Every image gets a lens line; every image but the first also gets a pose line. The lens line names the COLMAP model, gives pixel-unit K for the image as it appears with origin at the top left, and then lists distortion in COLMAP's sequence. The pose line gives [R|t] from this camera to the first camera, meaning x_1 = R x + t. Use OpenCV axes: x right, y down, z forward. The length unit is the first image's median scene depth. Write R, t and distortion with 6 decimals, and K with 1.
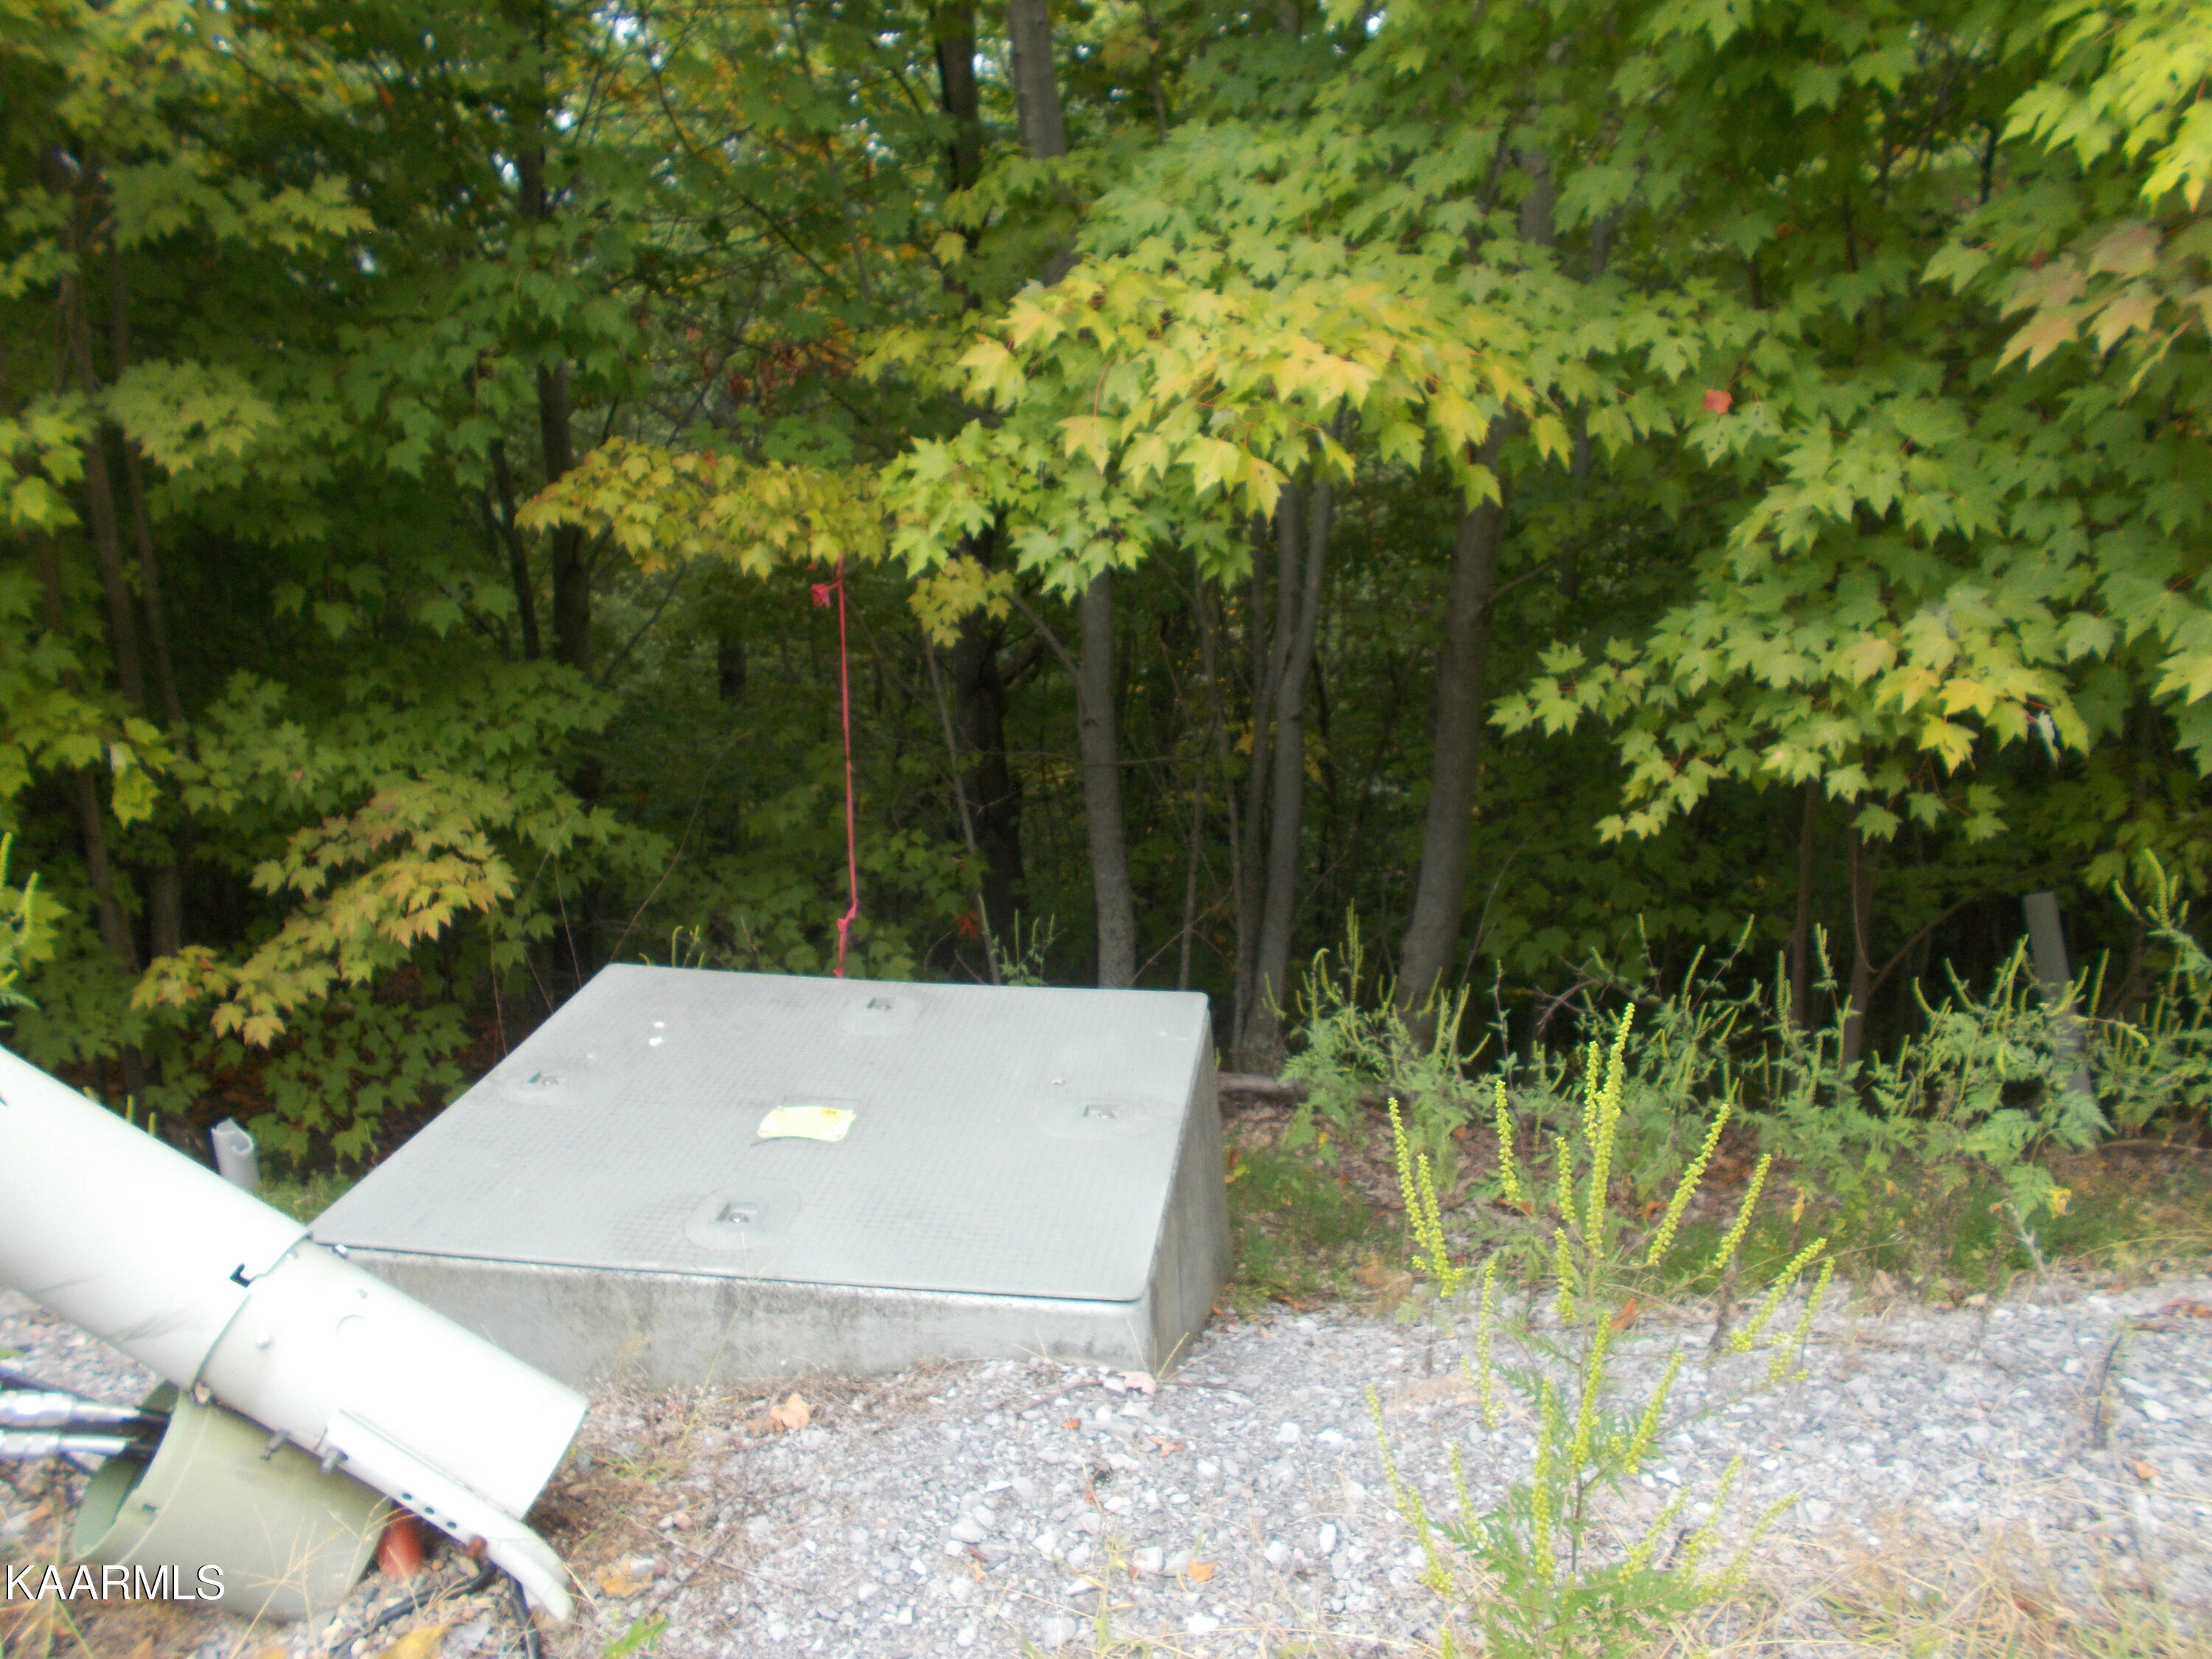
lens RADIAL K [[1811.7, 0, 1106.0], [0, 1811.7, 829.5], [0, 0, 1]] dist [-0.006127, -0.001946]
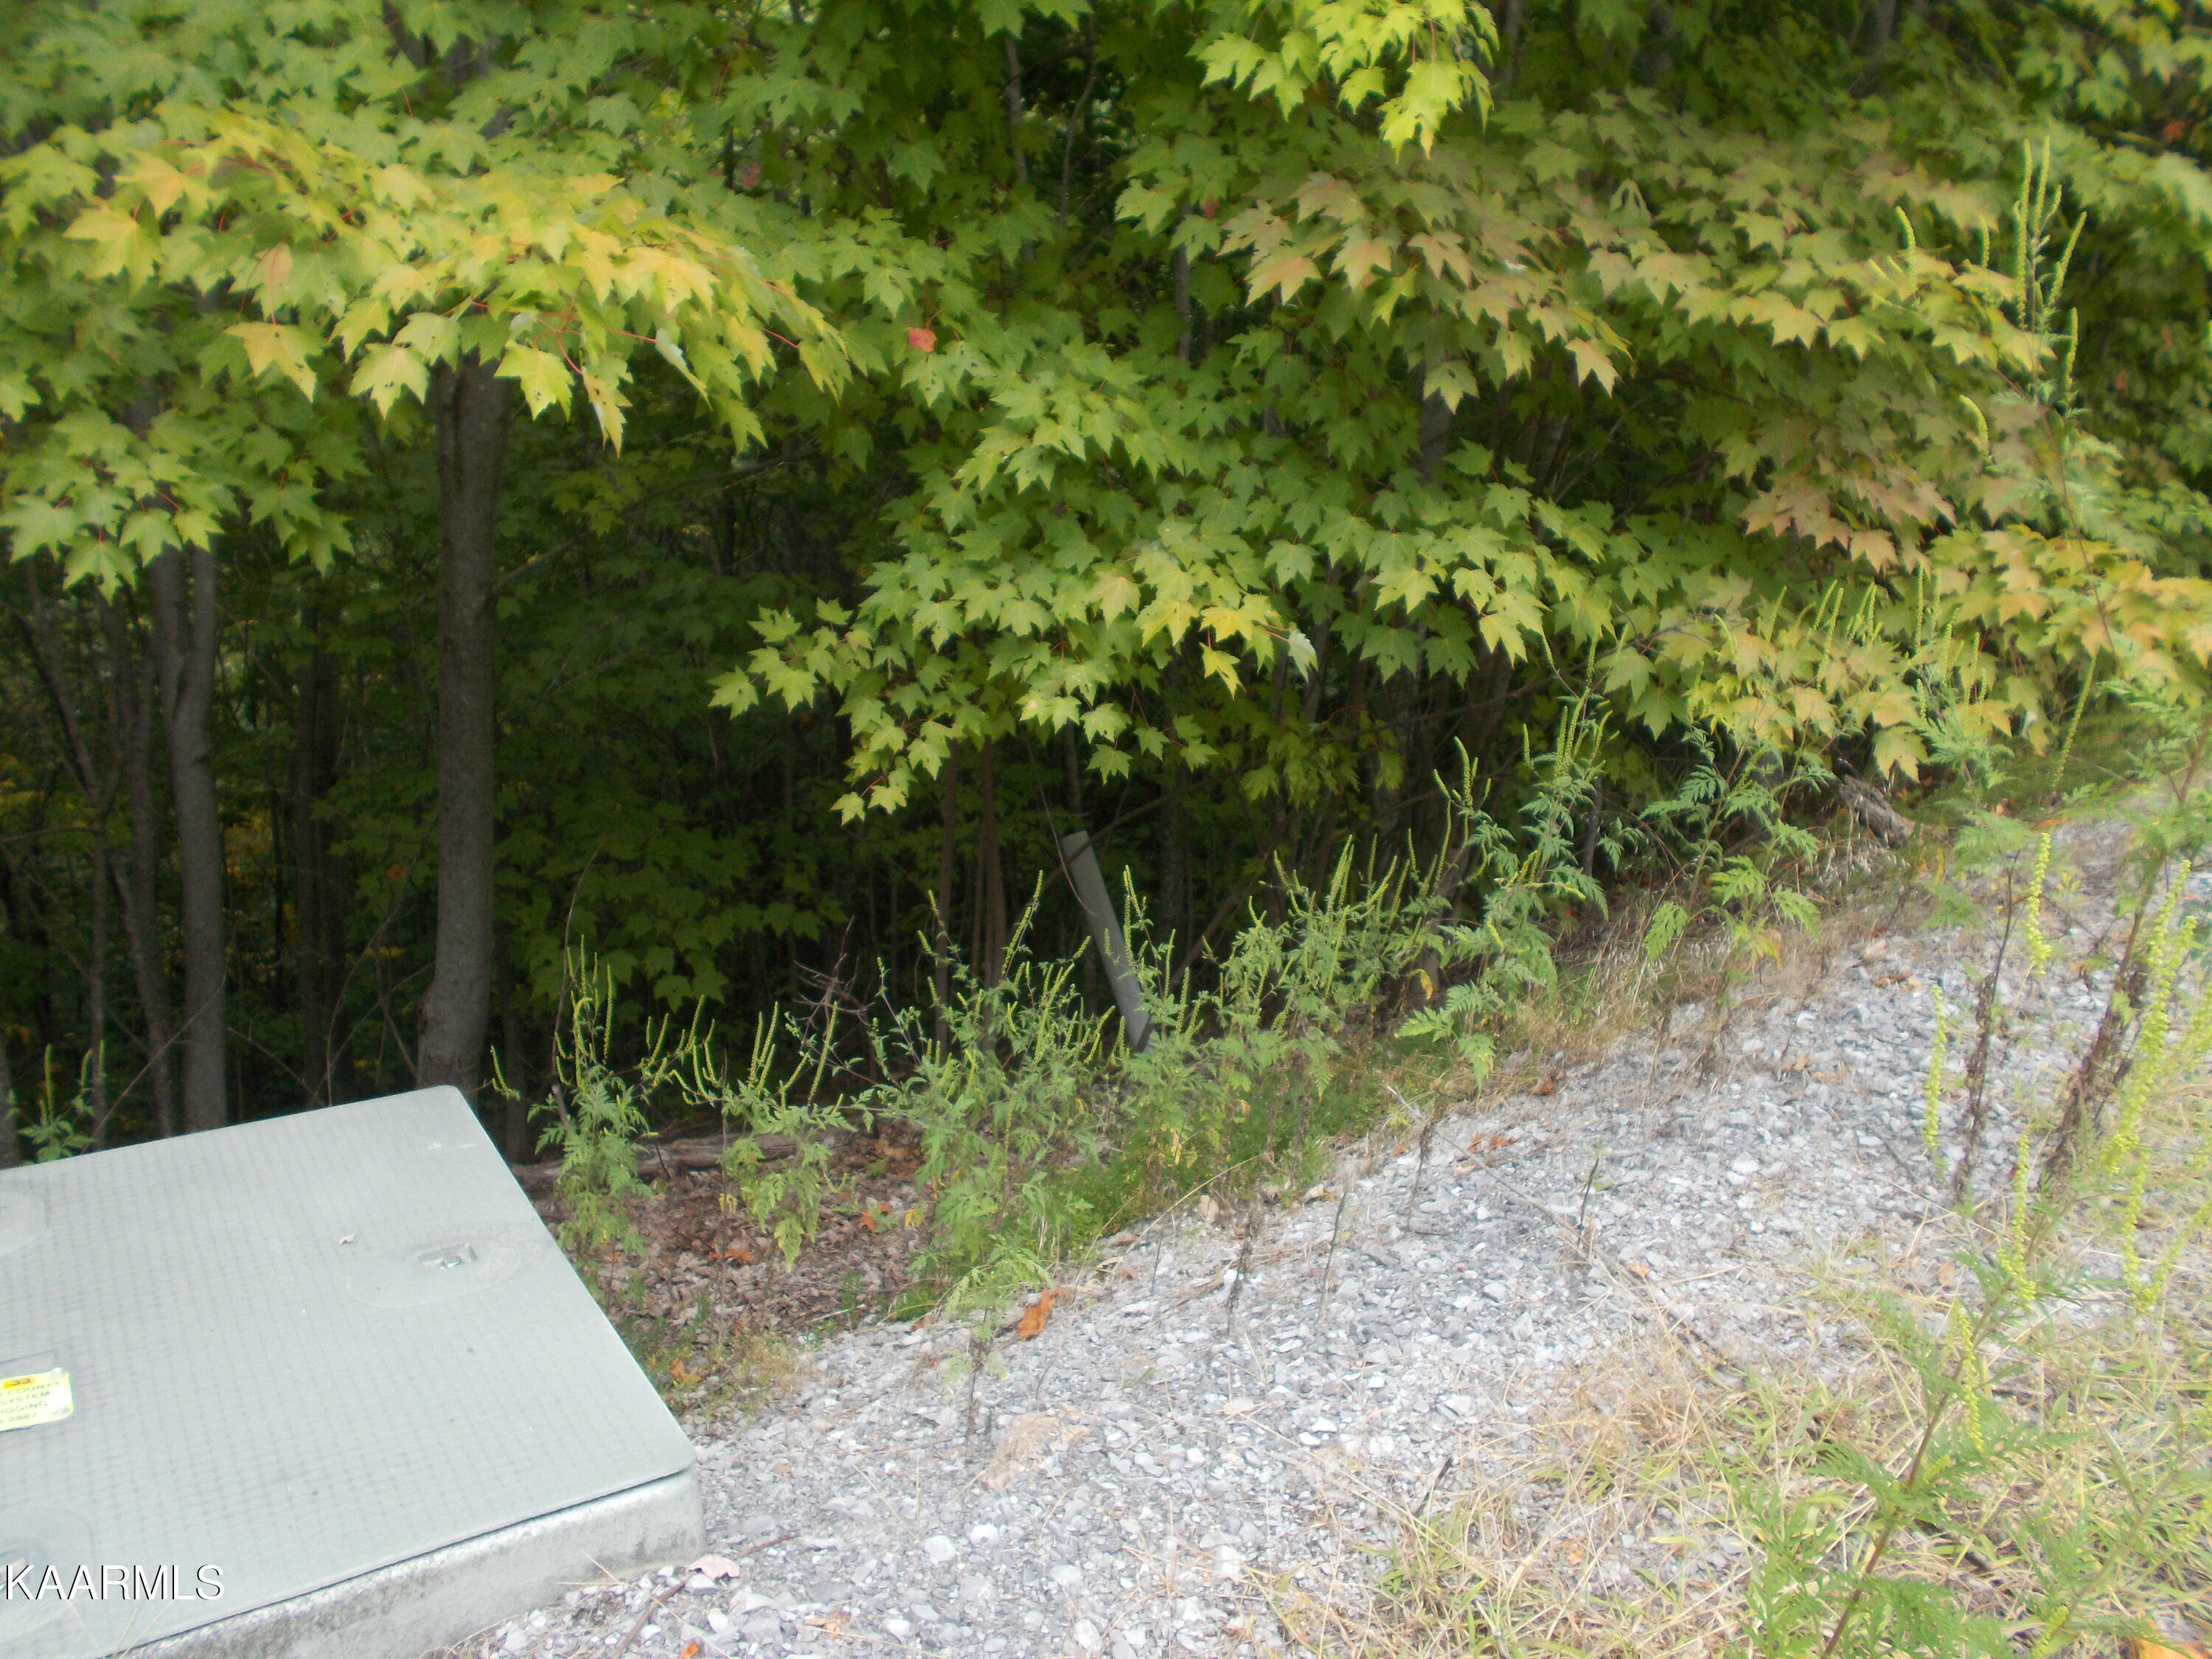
lens RADIAL K [[1893.5, 0, 1106.0], [0, 1893.5, 829.5], [0, 0, 1]] dist [-0.034894, 0.071652]
pose [[0.730138, -0.133209, 0.670189, -0.273412], [0.147066, 0.988462, 0.036249, -0.005415], [-0.667286, 0.072095, 0.741304, 0.214733]]
